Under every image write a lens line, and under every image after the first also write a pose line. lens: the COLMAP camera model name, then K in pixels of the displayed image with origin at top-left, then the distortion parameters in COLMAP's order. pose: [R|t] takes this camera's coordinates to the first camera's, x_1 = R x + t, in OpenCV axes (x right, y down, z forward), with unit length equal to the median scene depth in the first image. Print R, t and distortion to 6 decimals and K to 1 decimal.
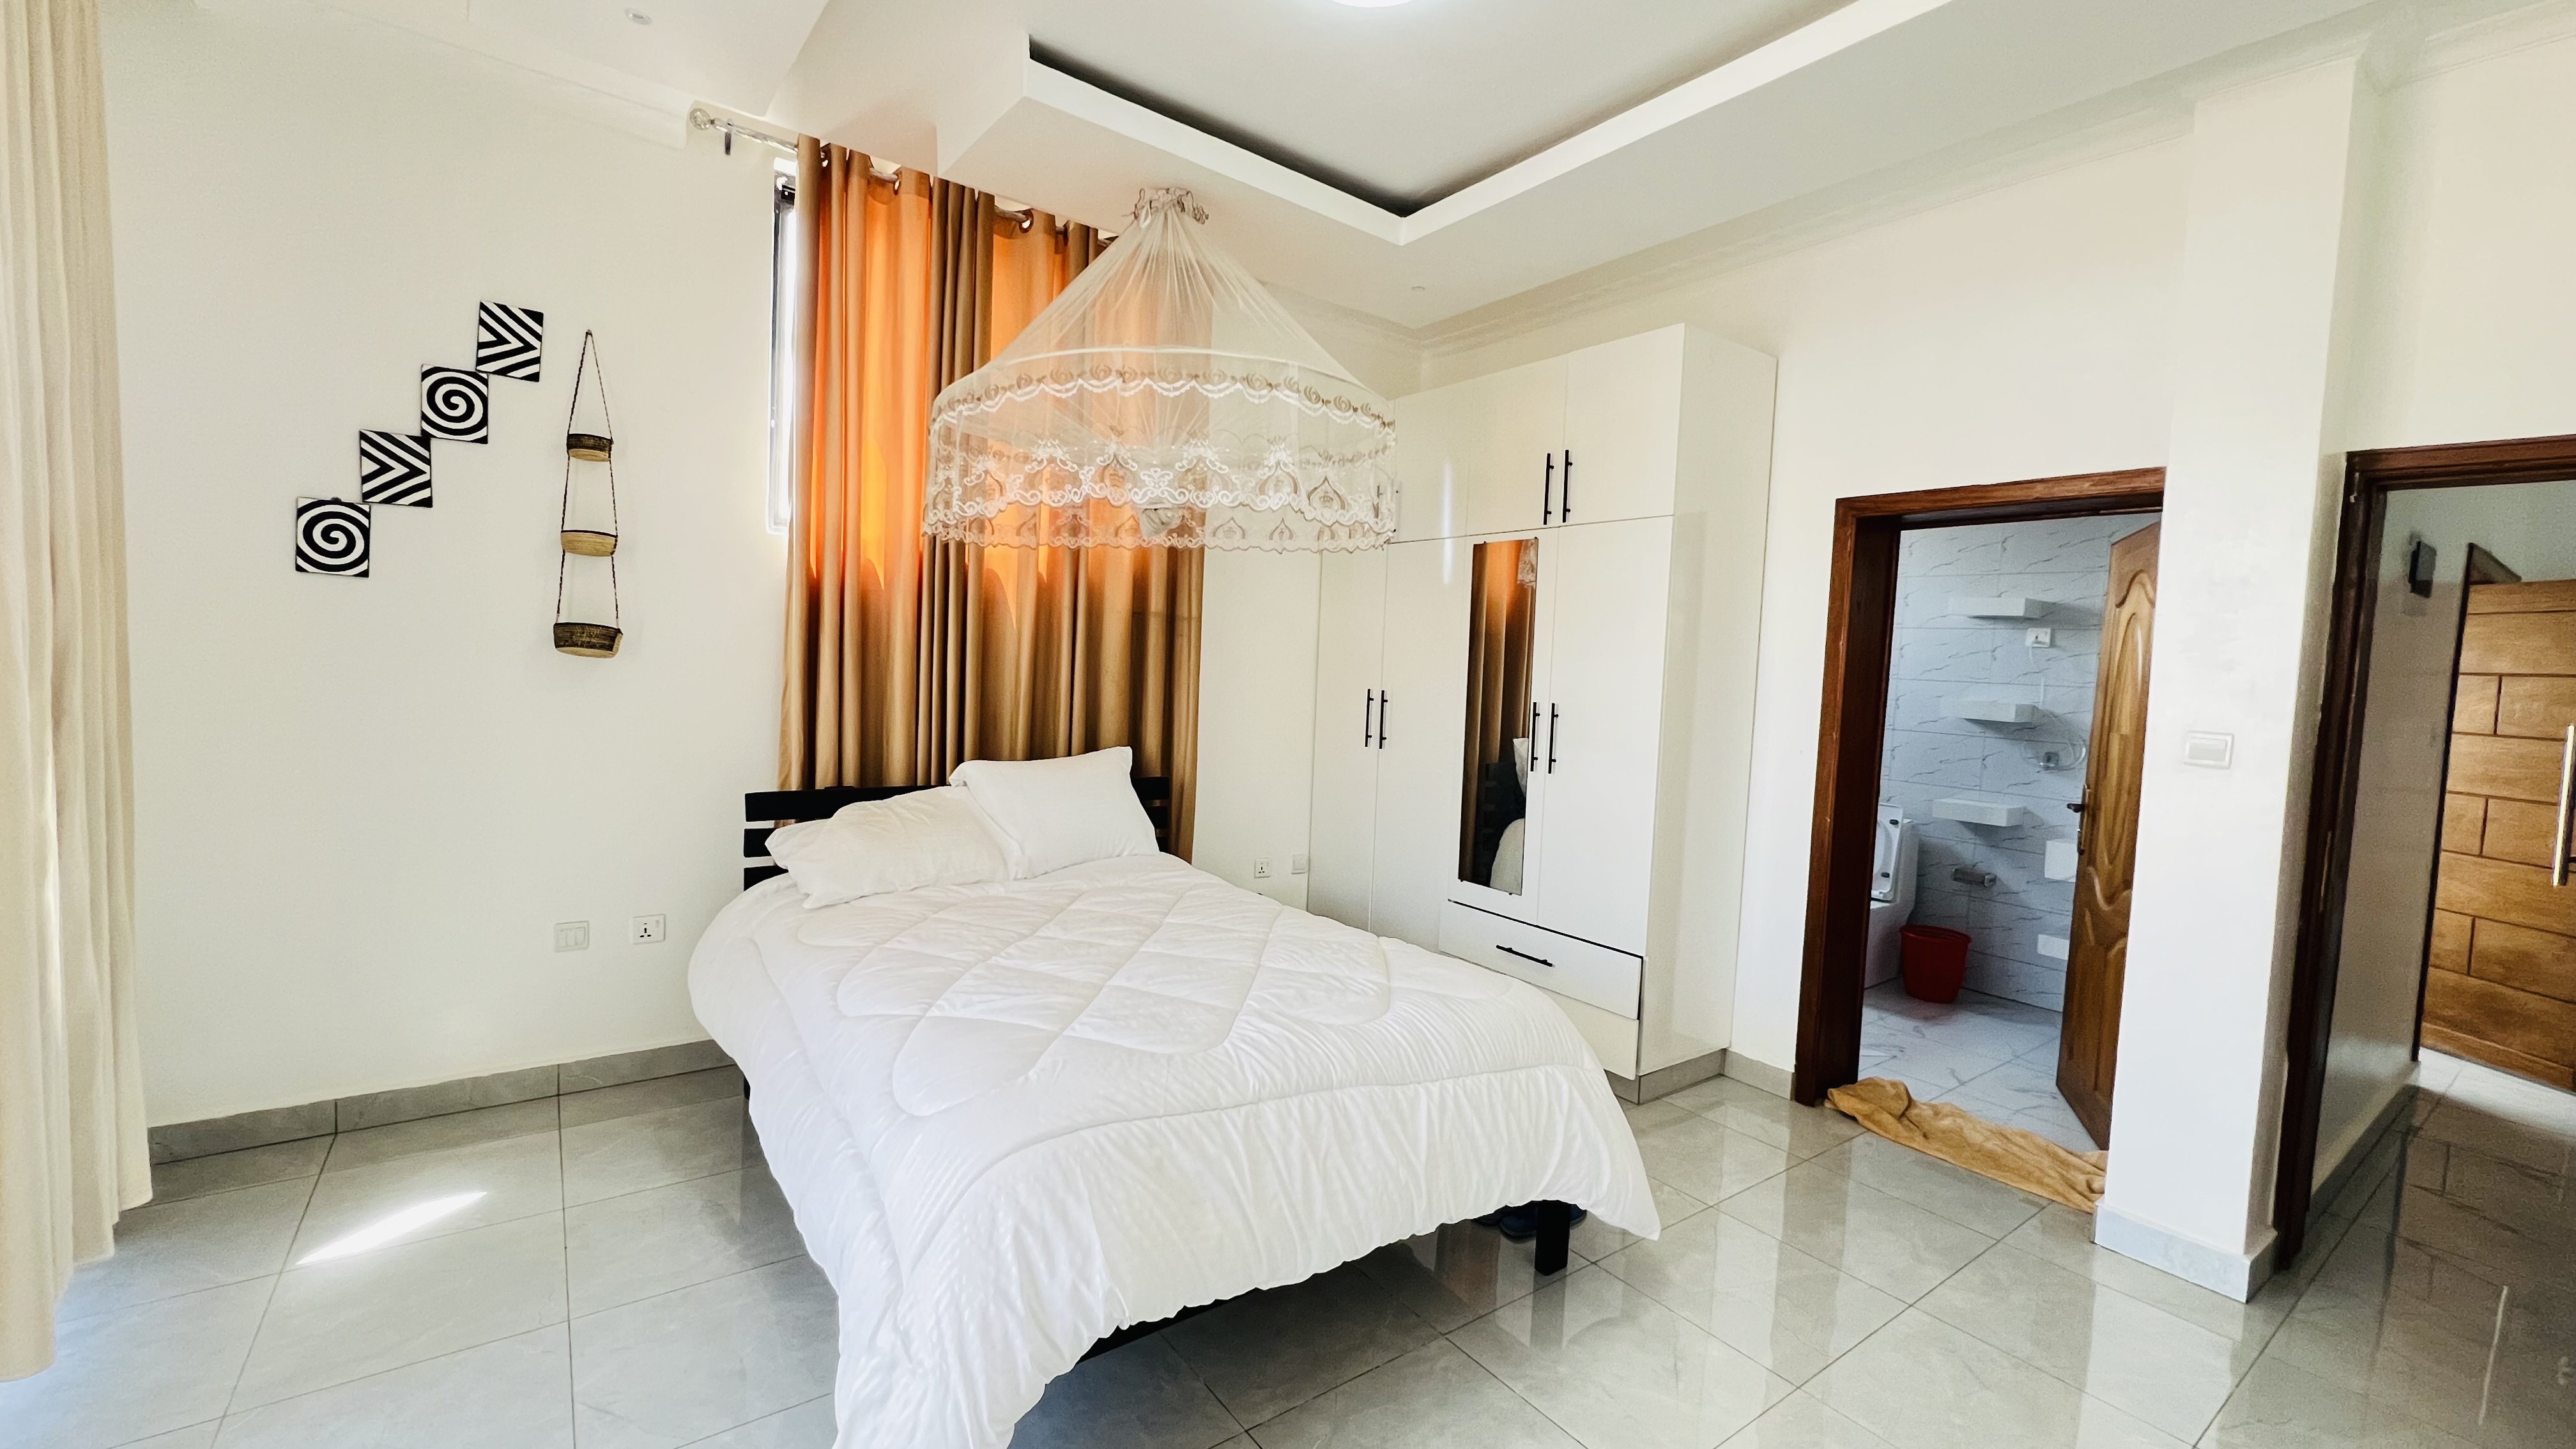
lens RADIAL K [[1038.6, 0, 1275.1], [0, 1038.6, 716.7], [0, 0, 1]] dist [-0.002807, 0.000979]
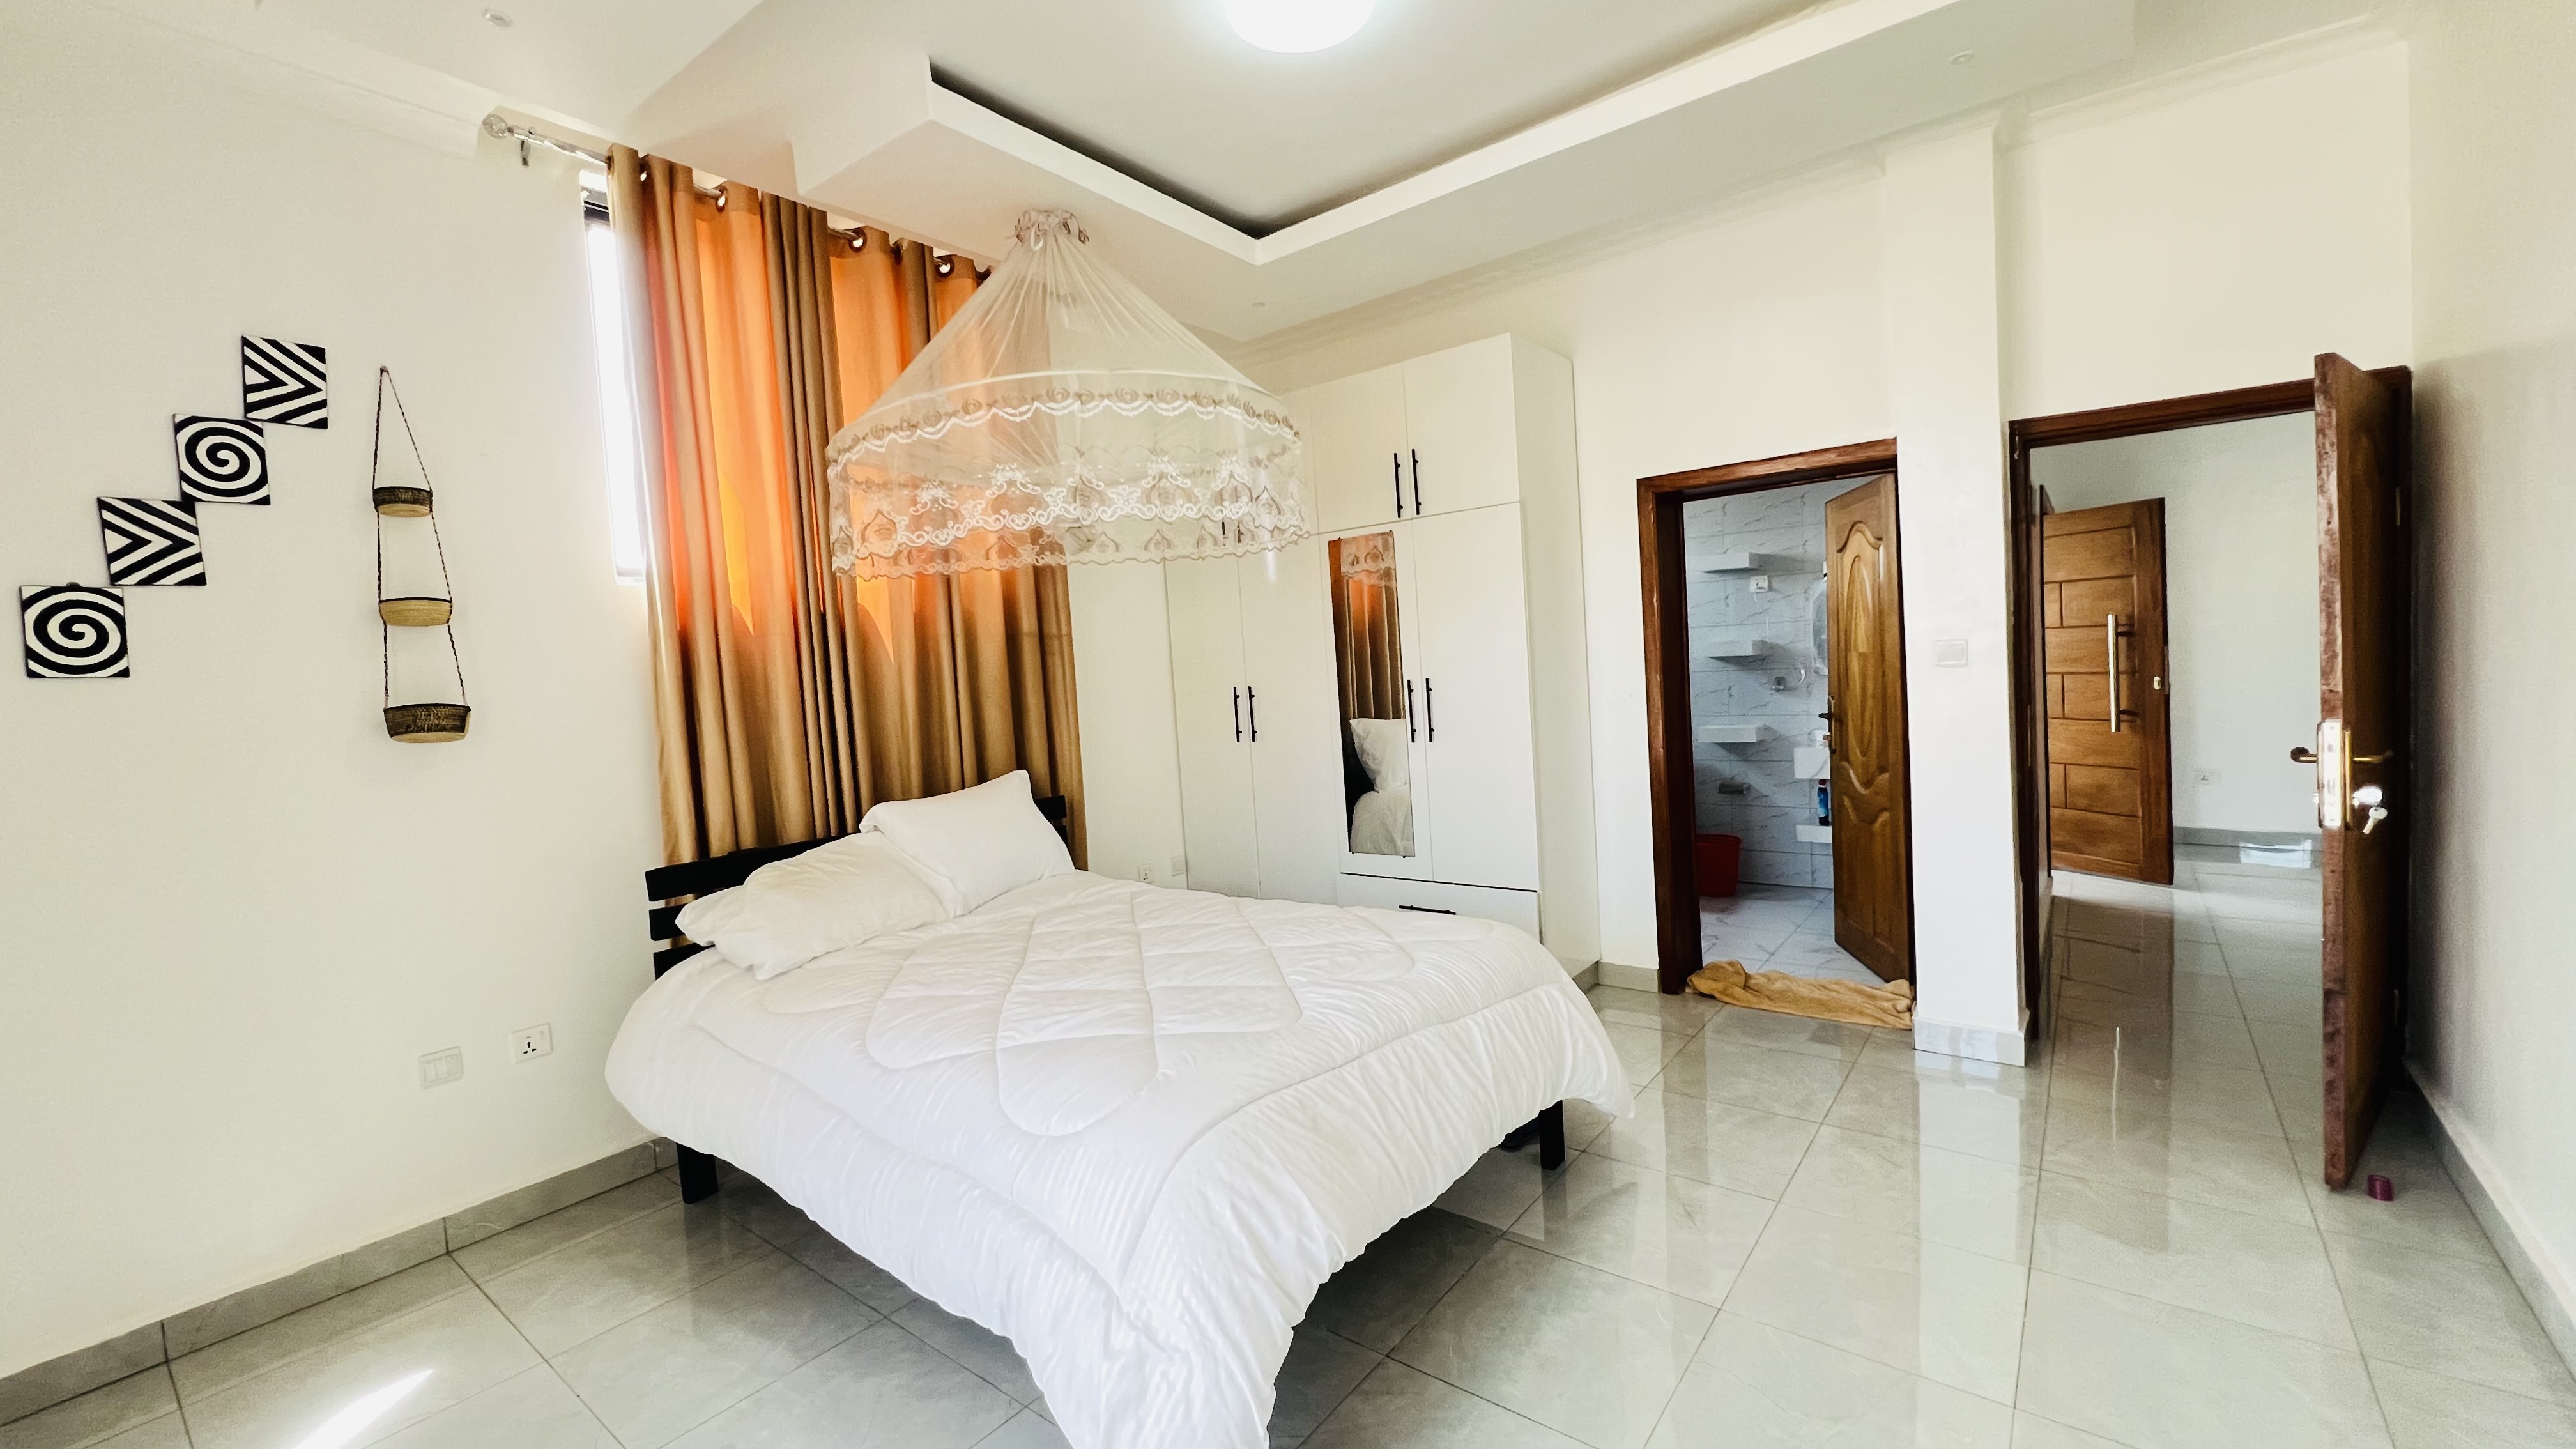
lens RADIAL K [[1037.4, 0, 1281.5], [0, 1037.4, 717.2], [0, 0, 1]] dist [0.001068, -0.001257]
pose [[0.956310, -0.118351, 0.267329, -0.211403], [0.119866, 0.992732, 0.010705, -0.002910], [-0.266653, 0.021806, 0.963546, -0.023583]]
